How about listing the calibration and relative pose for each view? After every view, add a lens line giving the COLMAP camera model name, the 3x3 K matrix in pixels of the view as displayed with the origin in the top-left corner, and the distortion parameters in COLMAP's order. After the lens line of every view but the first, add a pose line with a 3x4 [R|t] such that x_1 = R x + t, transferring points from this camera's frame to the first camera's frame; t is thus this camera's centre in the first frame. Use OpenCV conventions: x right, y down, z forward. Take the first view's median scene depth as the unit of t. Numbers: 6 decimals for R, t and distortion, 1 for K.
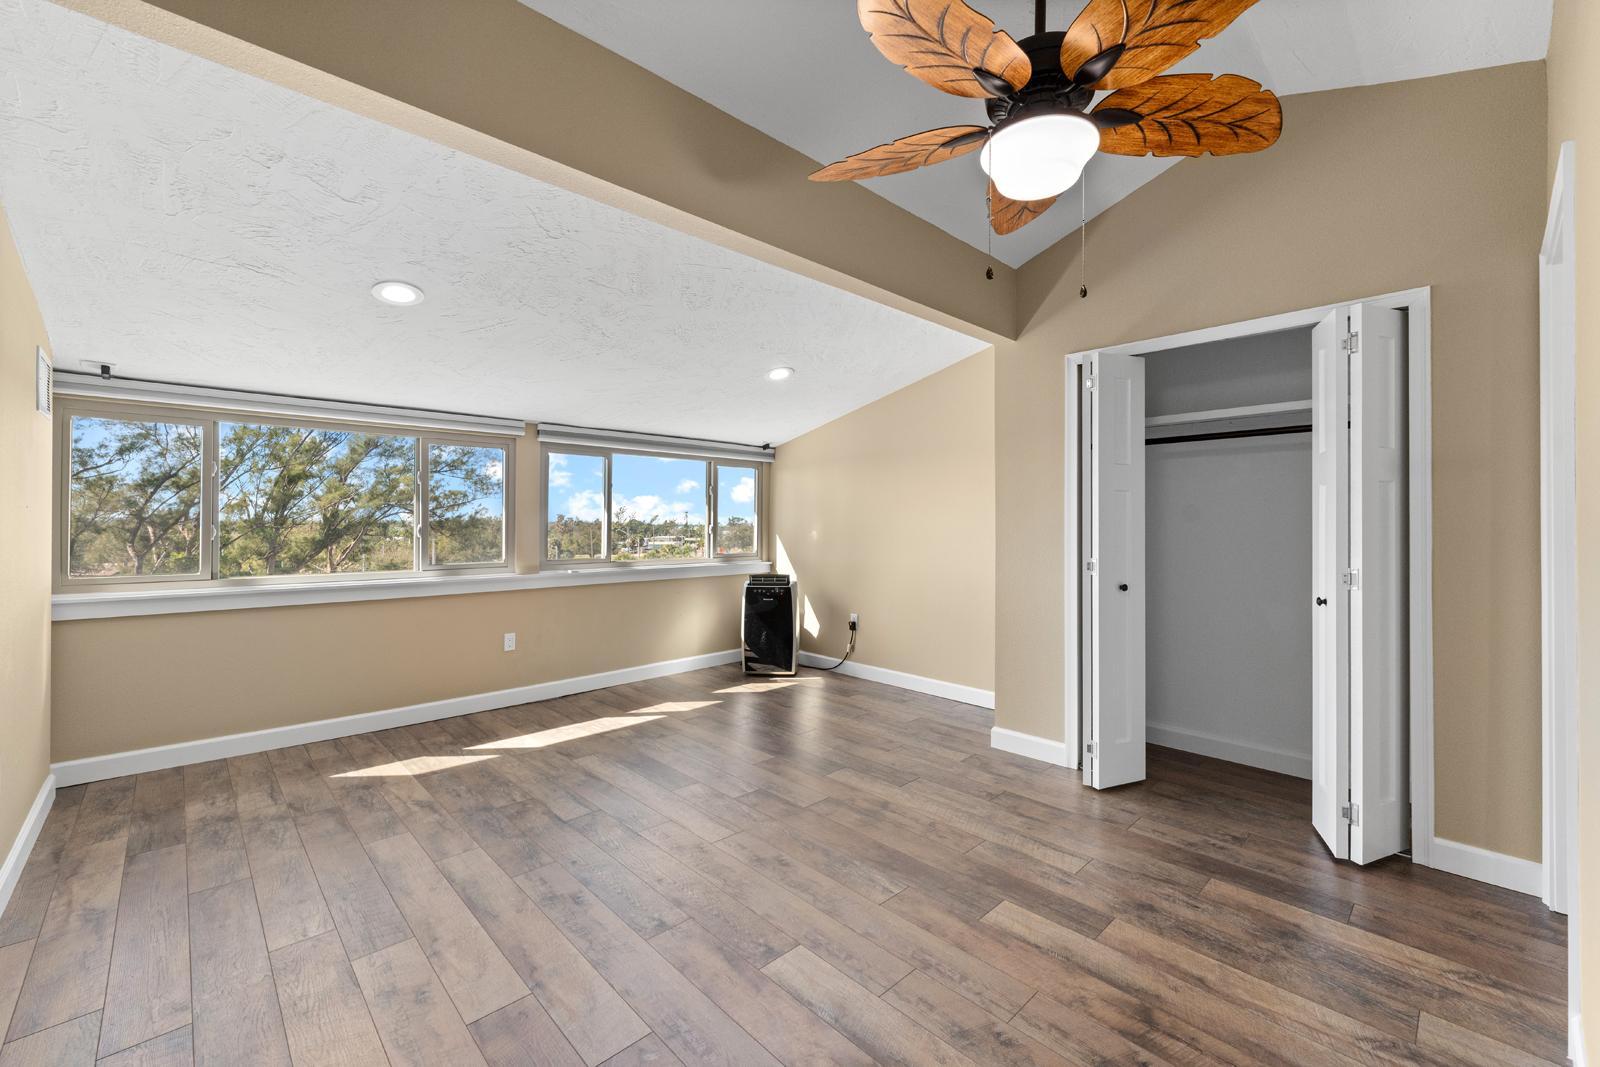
lens RADIAL K [[649.9, 0, 799.9], [0, 649.9, 529.5], [0, 0, 1]] dist [-0.000803, -0.000058]
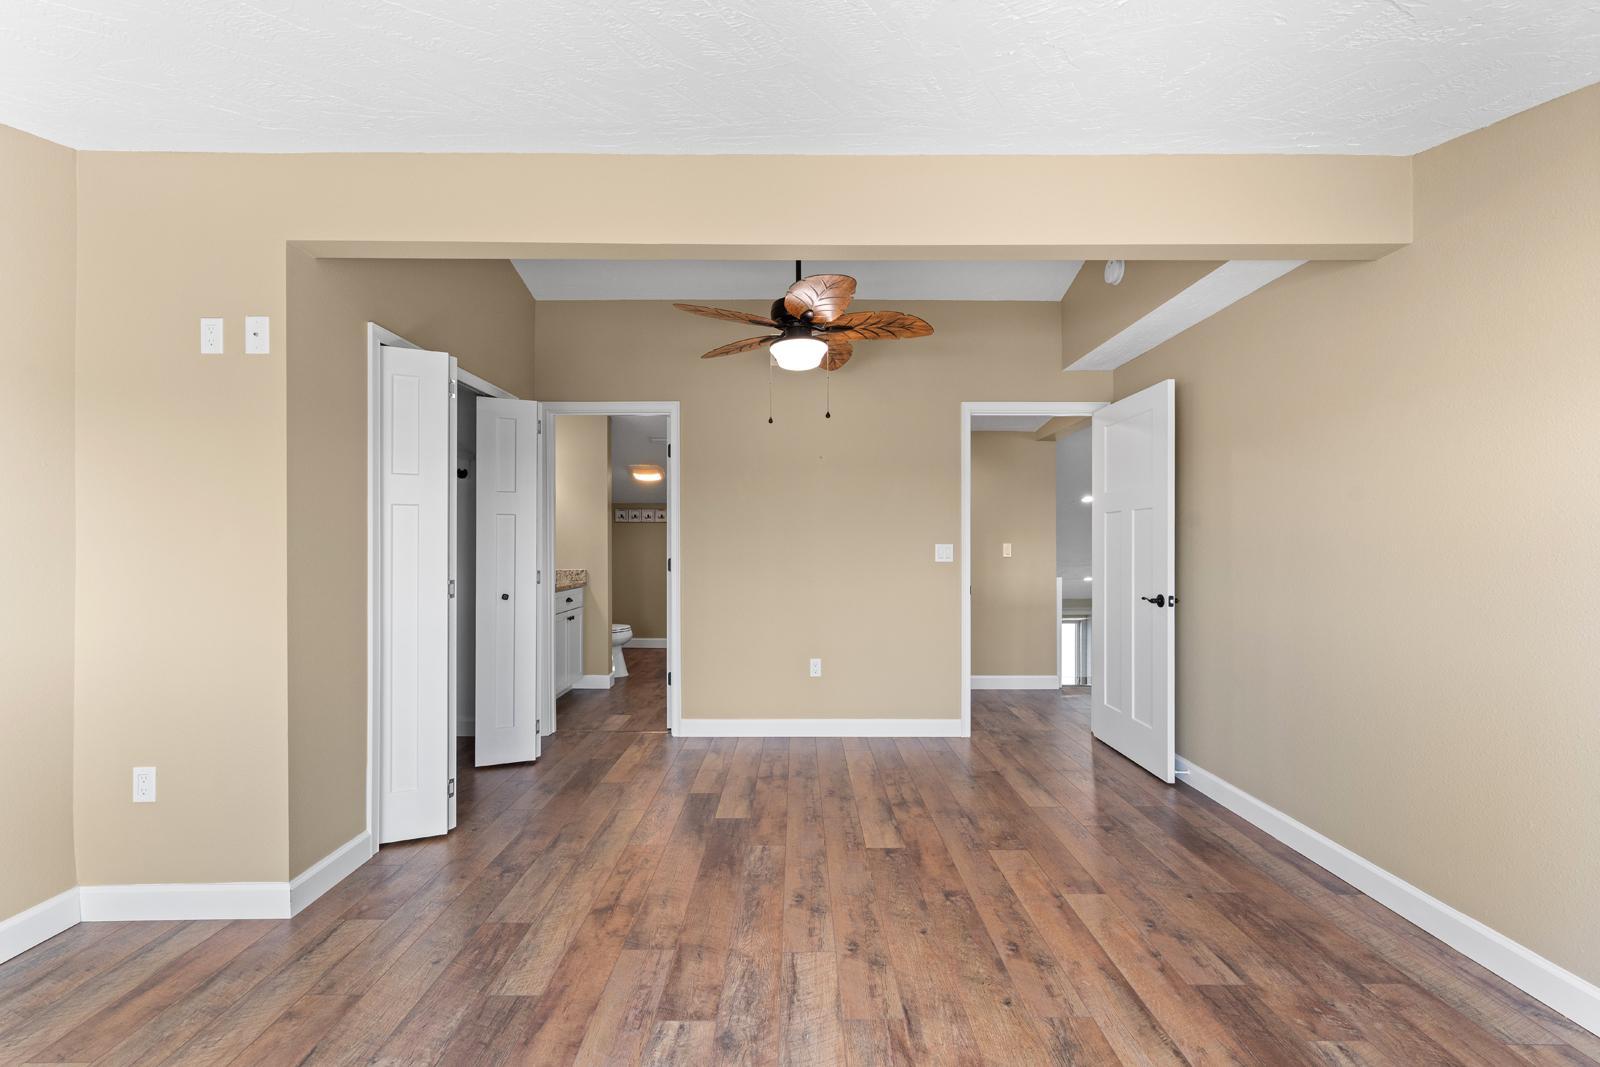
lens RADIAL K [[649.9, 0, 799.9], [0, 649.9, 529.5], [0, 0, 1]] dist [-0.000803, -0.000058]
pose [[-0.726979, 0.013644, 0.686524, -0.753033], [0.003196, 0.999859, -0.016487, -0.012890], [-0.686652, -0.009792, -0.726920, 1.859846]]
